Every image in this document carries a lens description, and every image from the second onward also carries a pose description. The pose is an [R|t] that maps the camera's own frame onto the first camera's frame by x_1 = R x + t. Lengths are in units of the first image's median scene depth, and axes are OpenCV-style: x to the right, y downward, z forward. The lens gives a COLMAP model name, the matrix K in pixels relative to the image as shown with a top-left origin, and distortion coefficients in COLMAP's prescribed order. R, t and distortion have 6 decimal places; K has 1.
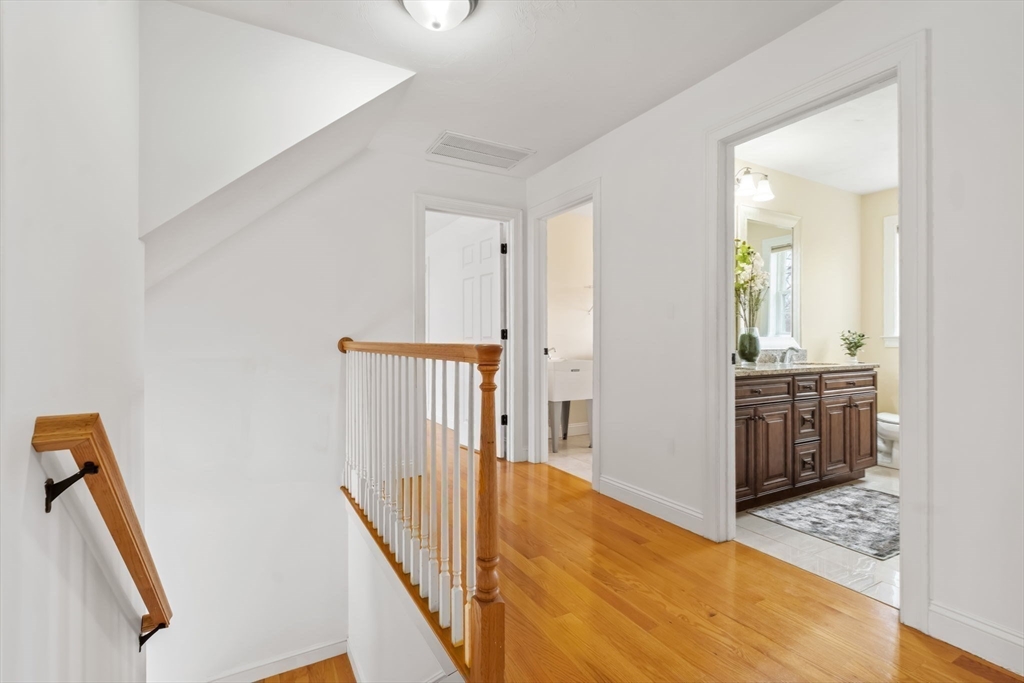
lens RADIAL K [[463.0, 0, 508.2], [0, 463.0, 343.5], [0, 0, 1]] dist [0.002015, 0.000663]
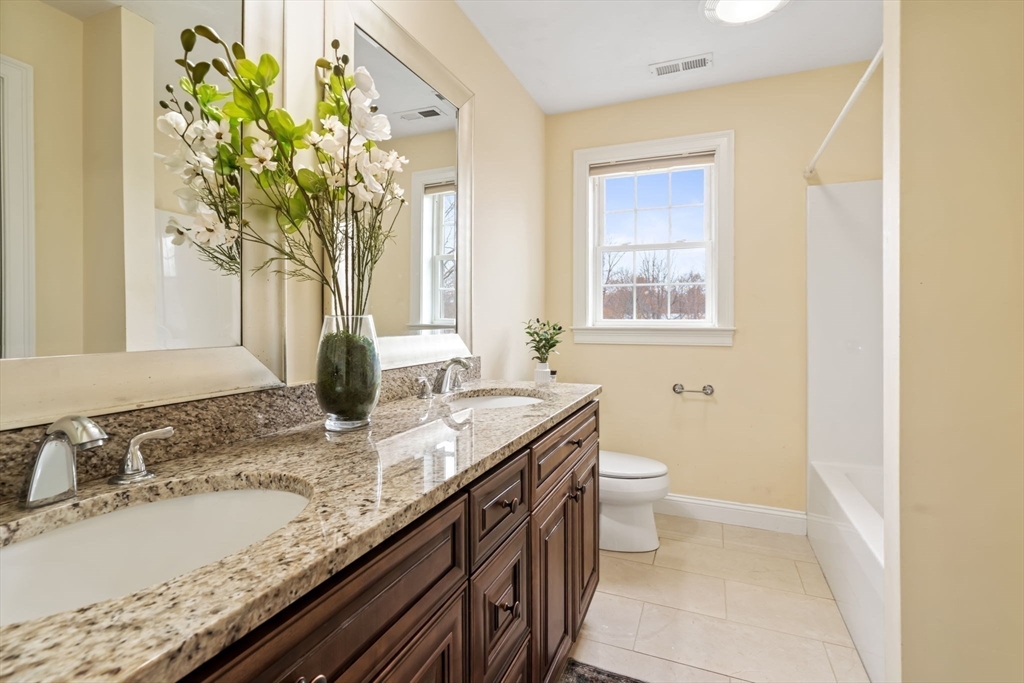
lens RADIAL K [[470.0, 0, 513.1], [0, 470.0, 327.2], [0, 0, 1]] dist [0.030373, 0.000139]
pose [[0.775631, -0.009120, 0.631121, 0.371551], [0.004646, 0.999951, 0.008740, -0.025099], [-0.631170, -0.003847, 0.775635, 0.619161]]
